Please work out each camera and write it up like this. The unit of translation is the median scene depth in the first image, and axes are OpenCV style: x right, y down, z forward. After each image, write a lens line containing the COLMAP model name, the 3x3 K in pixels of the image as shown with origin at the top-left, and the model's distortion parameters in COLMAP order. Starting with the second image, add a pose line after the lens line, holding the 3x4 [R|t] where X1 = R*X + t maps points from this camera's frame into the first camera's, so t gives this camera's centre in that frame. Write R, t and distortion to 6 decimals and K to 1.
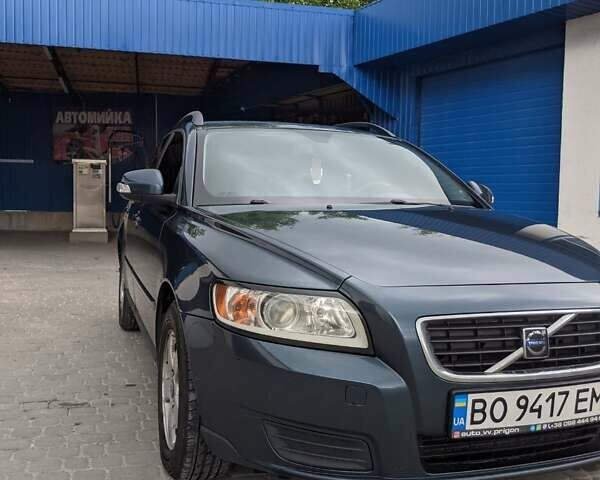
lens RADIAL K [[645.6, 0, 302.0], [0, 645.6, 229.6], [0, 0, 1]] dist [0.107262, -0.252314]
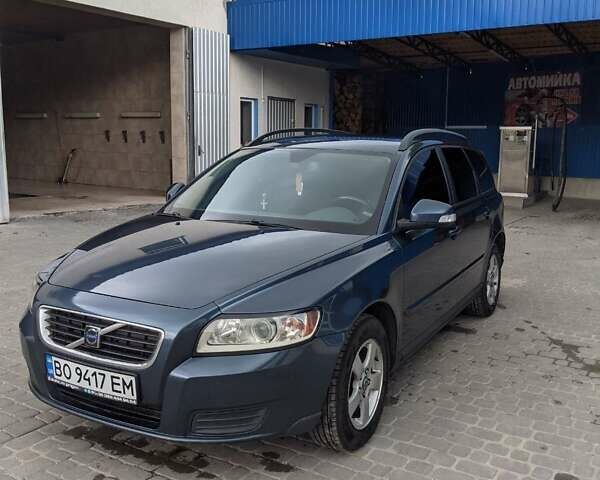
lens RADIAL K [[645.6, 0, 302.0], [0, 645.6, 229.6], [0, 0, 1]] dist [0.107262, -0.252314]
pose [[0.667130, 0.100281, -0.738161, 1.725194], [-0.042105, 0.994390, 0.097037, -0.230415], [0.743751, -0.033656, 0.667609, 0.362431]]
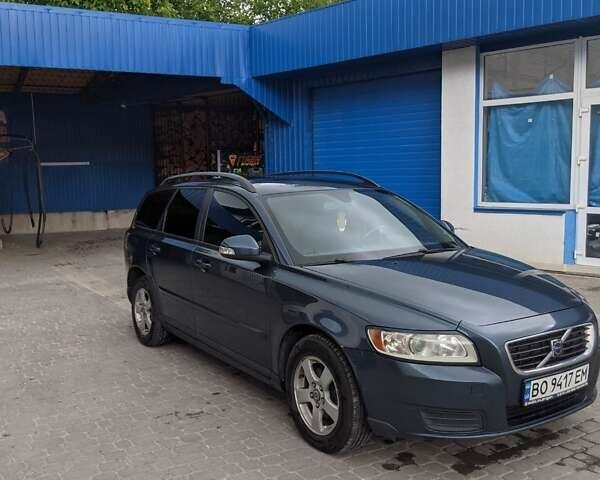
lens RADIAL K [[645.6, 0, 302.0], [0, 645.6, 229.6], [0, 0, 1]] dist [0.107262, -0.252314]
pose [[0.967272, -0.059746, 0.246609, -0.737406], [0.048818, 0.997546, 0.050196, -0.273548], [-0.249003, -0.036515, 0.967814, -0.550619]]
